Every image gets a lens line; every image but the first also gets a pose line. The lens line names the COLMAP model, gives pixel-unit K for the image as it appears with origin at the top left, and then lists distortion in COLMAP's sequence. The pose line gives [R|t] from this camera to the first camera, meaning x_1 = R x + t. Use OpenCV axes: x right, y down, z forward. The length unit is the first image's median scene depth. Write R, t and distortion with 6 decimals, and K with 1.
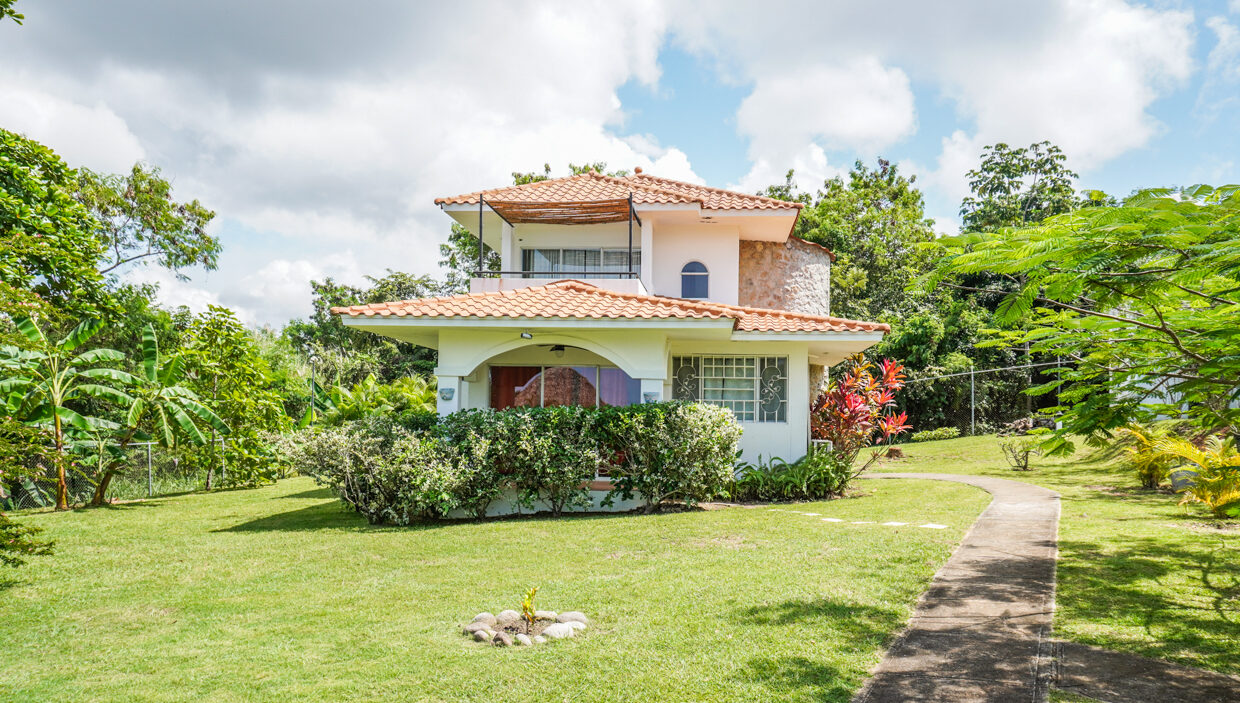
lens RADIAL K [[842.6, 0, 620.1], [0, 842.6, 354.2], [0, 0, 1]] dist [-0.035273, 0.019474]
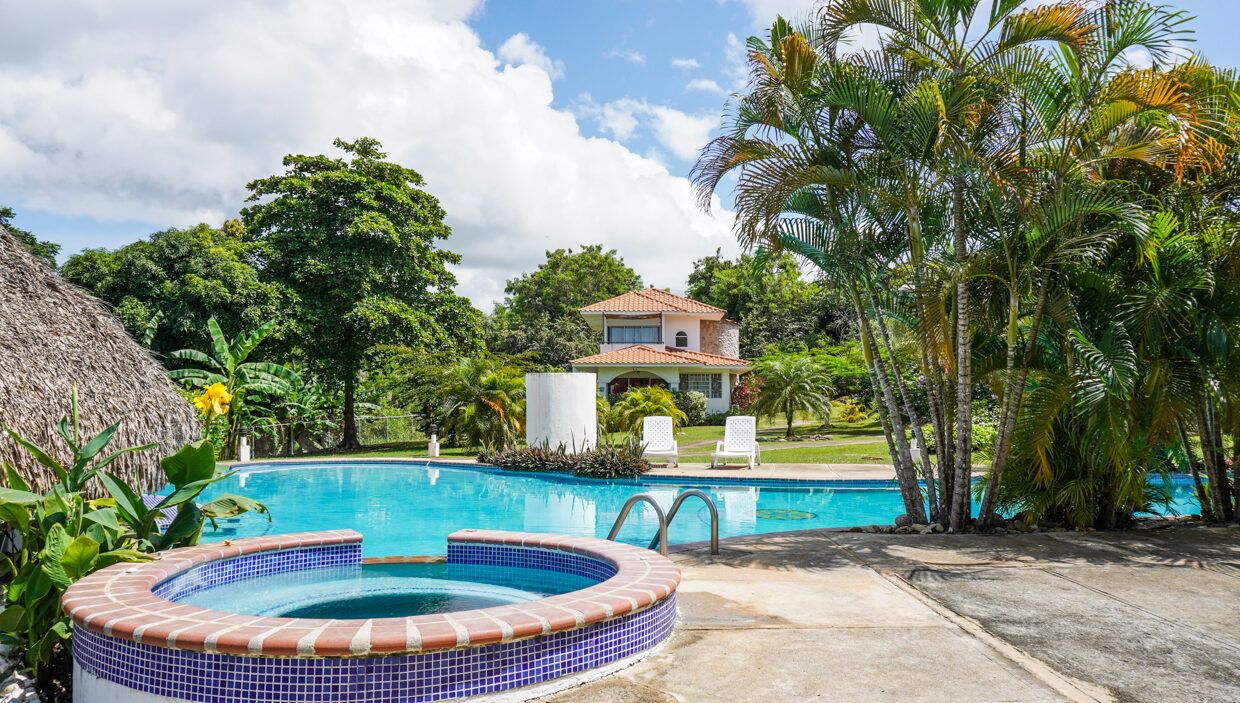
lens RADIAL K [[842.6, 0, 619.7], [0, 842.6, 351.2], [0, 0, 1]] dist [-0.035273, 0.019474]
pose [[0.996197, -0.009657, 0.086596, -0.338559], [0.009132, 0.999938, 0.006448, -0.083742], [-0.086653, -0.005633, 0.996223, -1.564211]]
